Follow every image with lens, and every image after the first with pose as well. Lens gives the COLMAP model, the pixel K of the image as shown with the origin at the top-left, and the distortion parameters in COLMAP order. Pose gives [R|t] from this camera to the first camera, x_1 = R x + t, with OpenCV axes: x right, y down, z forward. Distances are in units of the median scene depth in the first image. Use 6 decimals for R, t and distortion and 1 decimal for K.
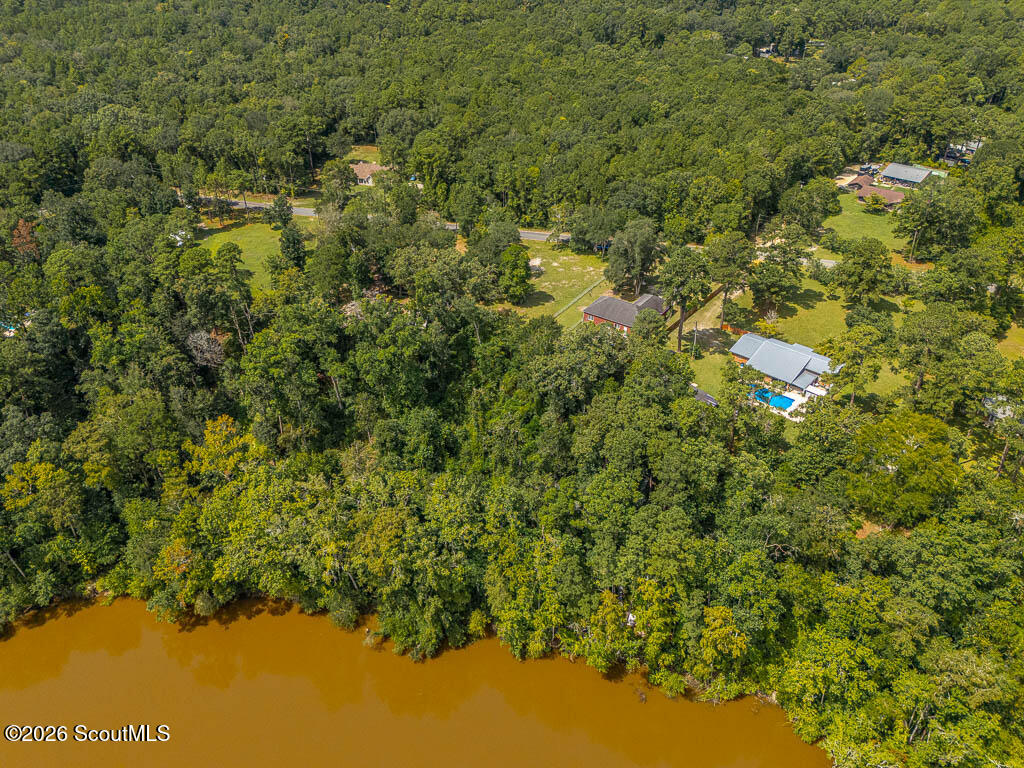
lens RADIAL K [[763.5, 0, 514.3], [0, 763.5, 382.0], [0, 0, 1]] dist [0.040641, -0.064208]
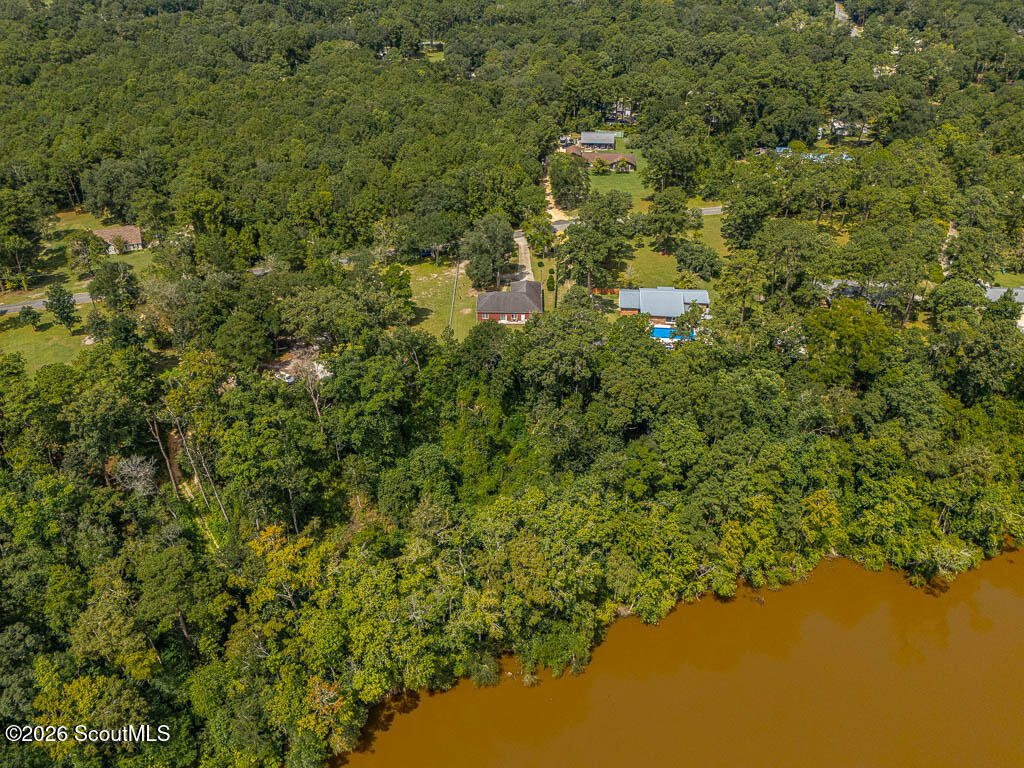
lens RADIAL K [[763.5, 0, 513.5], [0, 763.5, 385.6], [0, 0, 1]] dist [0.040641, -0.064208]
pose [[0.822783, -0.314765, 0.473234, -0.335718], [0.318754, 0.944920, 0.074303, -0.052971], [-0.470556, 0.089711, 0.877798, 0.082650]]
